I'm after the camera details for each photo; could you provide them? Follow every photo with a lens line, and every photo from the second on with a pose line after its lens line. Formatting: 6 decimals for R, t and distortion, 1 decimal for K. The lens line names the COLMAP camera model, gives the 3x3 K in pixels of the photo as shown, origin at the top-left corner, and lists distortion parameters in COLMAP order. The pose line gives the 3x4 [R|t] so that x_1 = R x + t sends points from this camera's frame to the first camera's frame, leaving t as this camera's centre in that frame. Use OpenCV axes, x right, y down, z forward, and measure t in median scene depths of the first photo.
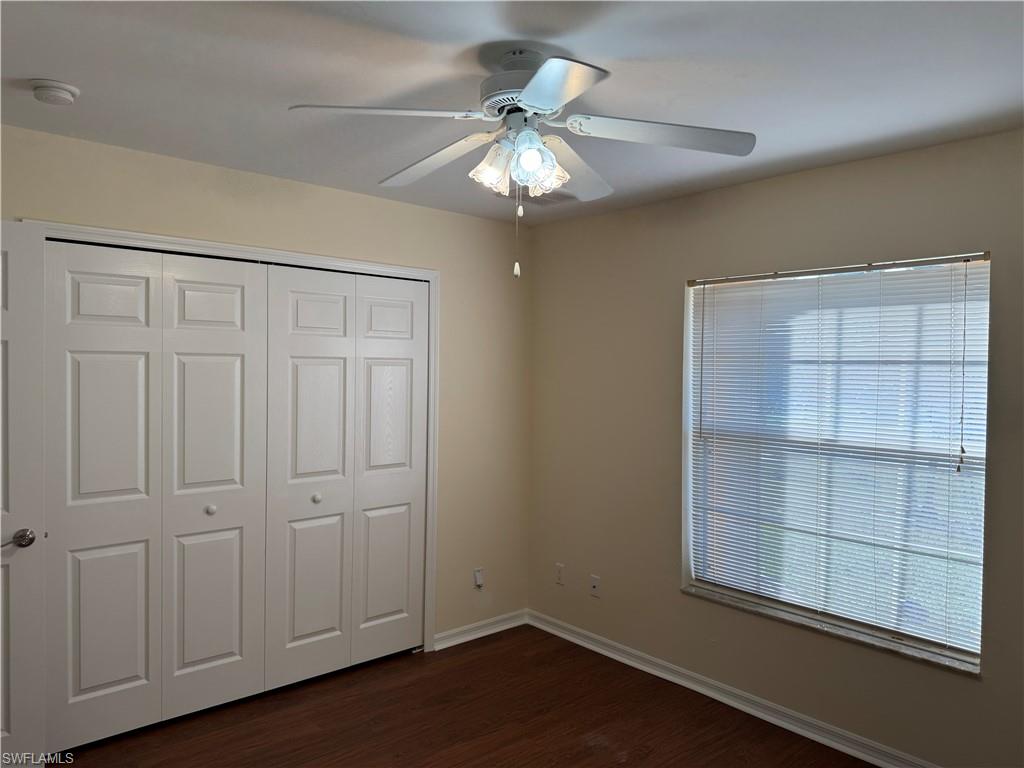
lens RADIAL K [[721.7, 0, 511.1], [0, 721.7, 388.6], [0, 0, 1]] dist [0.047774, -0.060403]
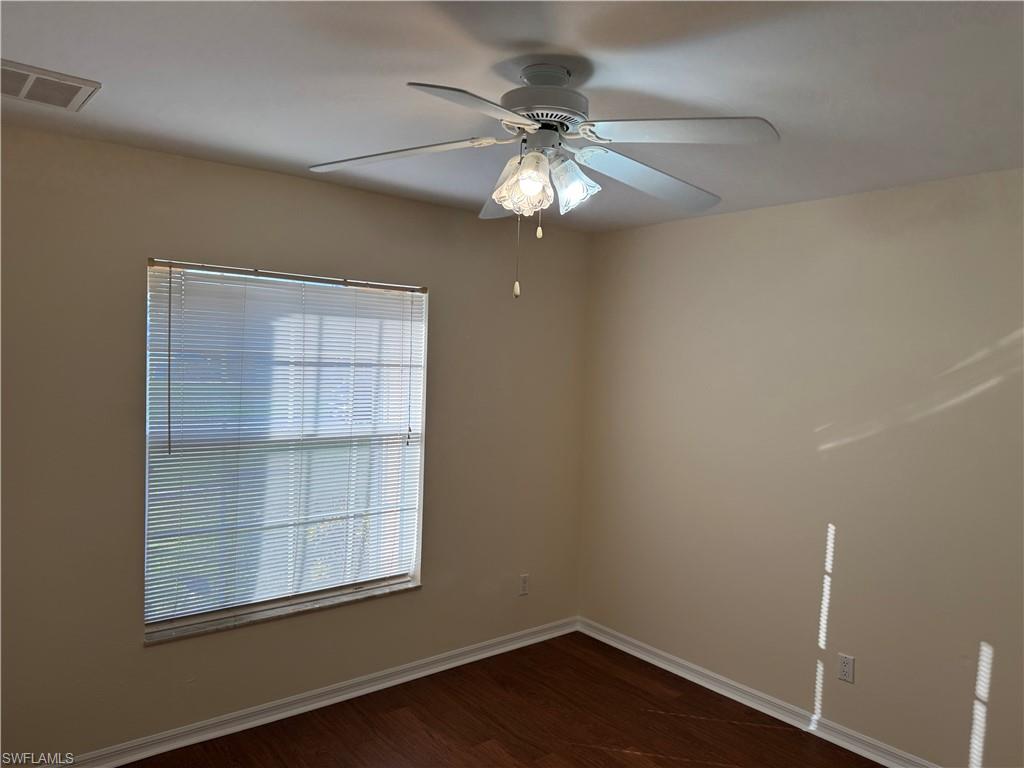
lens RADIAL K [[721.7, 0, 511.1], [0, 721.7, 388.6], [0, 0, 1]] dist [0.047774, -0.060403]
pose [[0.034468, -0.051520, 0.998077, -0.642341], [0.000597, 0.998671, 0.051530, -0.055044], [-0.999406, -0.001180, 0.034453, 0.672304]]
